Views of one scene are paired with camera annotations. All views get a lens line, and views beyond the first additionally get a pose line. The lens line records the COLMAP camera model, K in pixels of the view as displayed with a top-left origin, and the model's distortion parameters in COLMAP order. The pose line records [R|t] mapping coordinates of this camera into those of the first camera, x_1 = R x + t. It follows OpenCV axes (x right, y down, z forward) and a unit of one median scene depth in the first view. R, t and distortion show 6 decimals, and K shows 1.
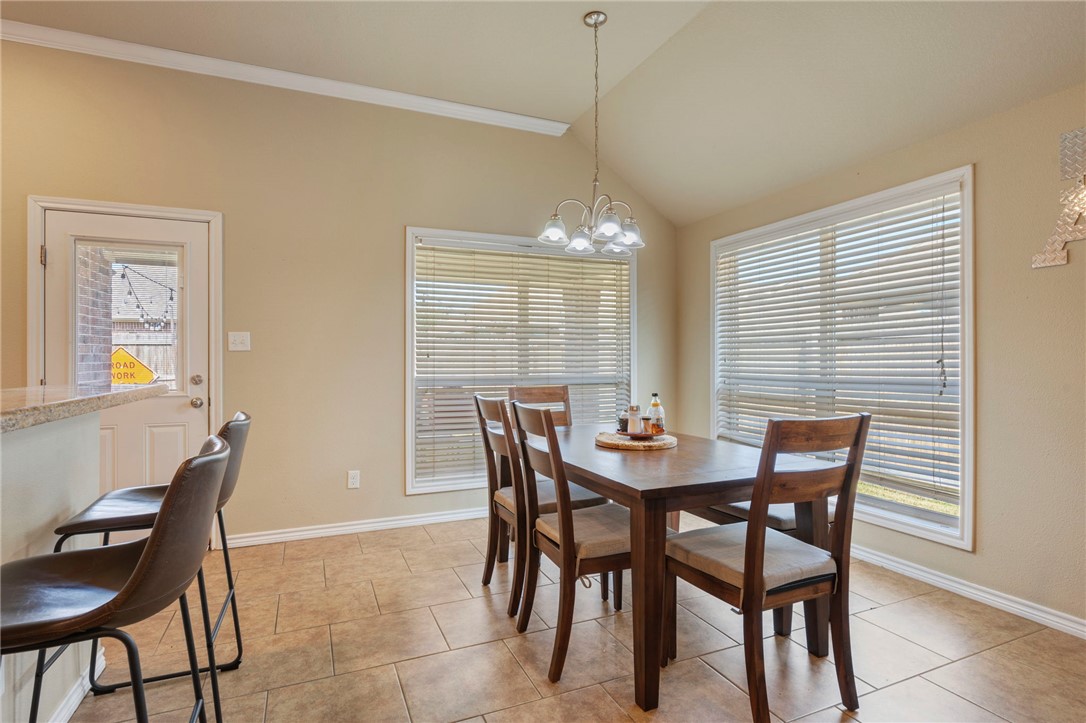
lens RADIAL K [[558.6, 0, 543.0], [0, 558.6, 361.5], [0, 0, 1]] dist [0.001063, 0.000388]
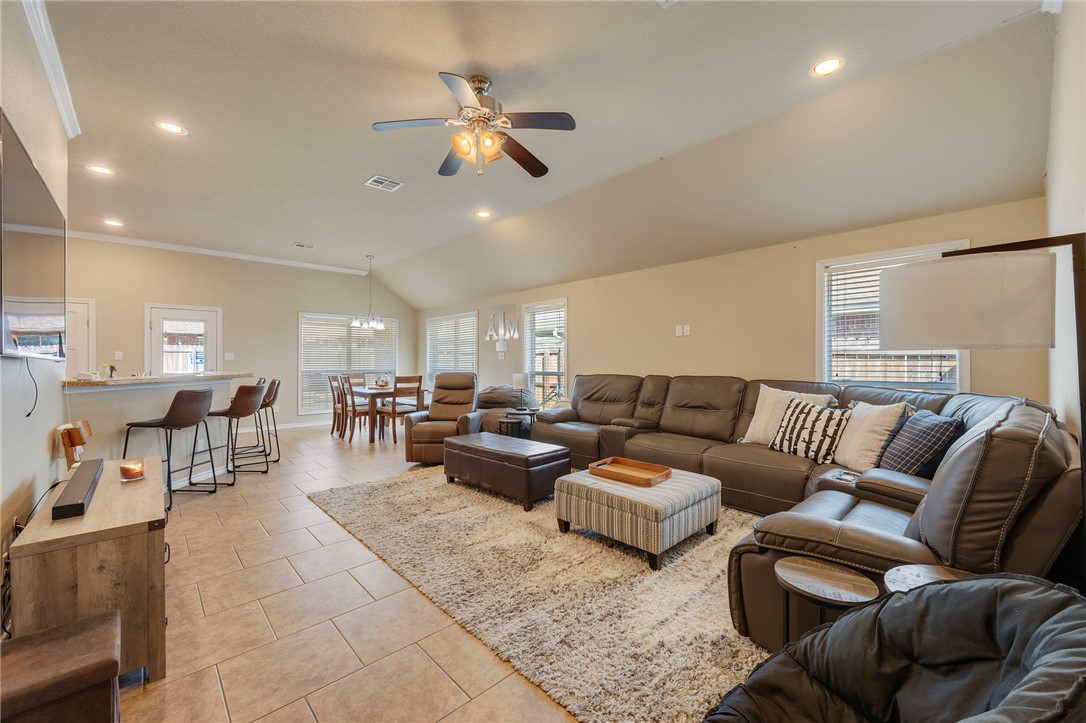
lens RADIAL K [[440.5, 0, 543.0], [0, 440.5, 361.5], [0, 0, 1]] dist [0.000433, 0.000034]
pose [[0.944215, 0.001183, 0.329327, 0.210903], [-0.000813, 0.999999, -0.001258, -0.013496], [-0.329328, 0.000920, 0.944215, -1.796831]]
